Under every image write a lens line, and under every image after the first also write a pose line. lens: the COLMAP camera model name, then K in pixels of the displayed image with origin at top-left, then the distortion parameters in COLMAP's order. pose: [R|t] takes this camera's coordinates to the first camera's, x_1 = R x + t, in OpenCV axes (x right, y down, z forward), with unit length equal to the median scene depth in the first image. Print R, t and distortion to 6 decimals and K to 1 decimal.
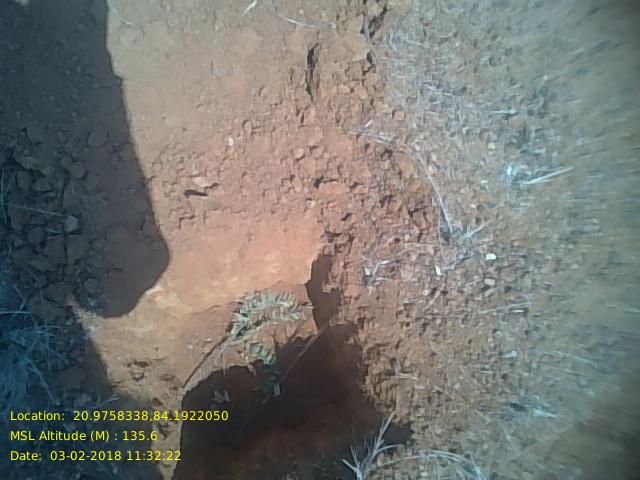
lens RADIAL K [[559.9, 0, 310.5], [0, 559.9, 236.8], [0, 0, 1]] dist [0.135142, -0.375945]
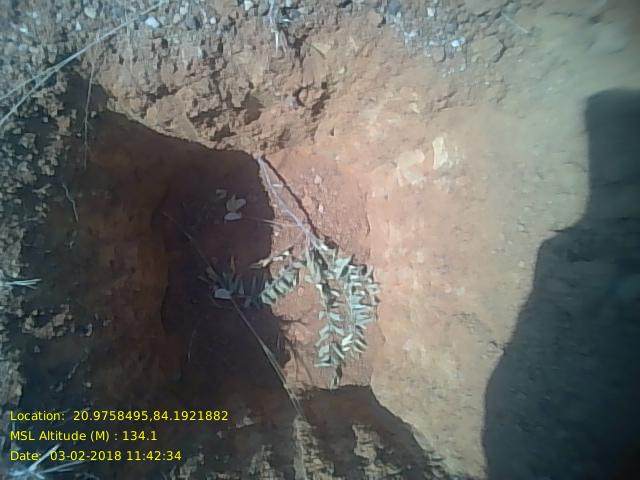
lens RADIAL K [[559.9, 0, 310.5], [0, 559.9, 236.8], [0, 0, 1]] dist [0.135142, -0.375945]
pose [[-0.244818, 0.967651, -0.060965, -0.107651], [-0.964268, -0.236431, 0.119530, 0.110414], [0.101250, 0.088049, 0.990957, 0.360202]]
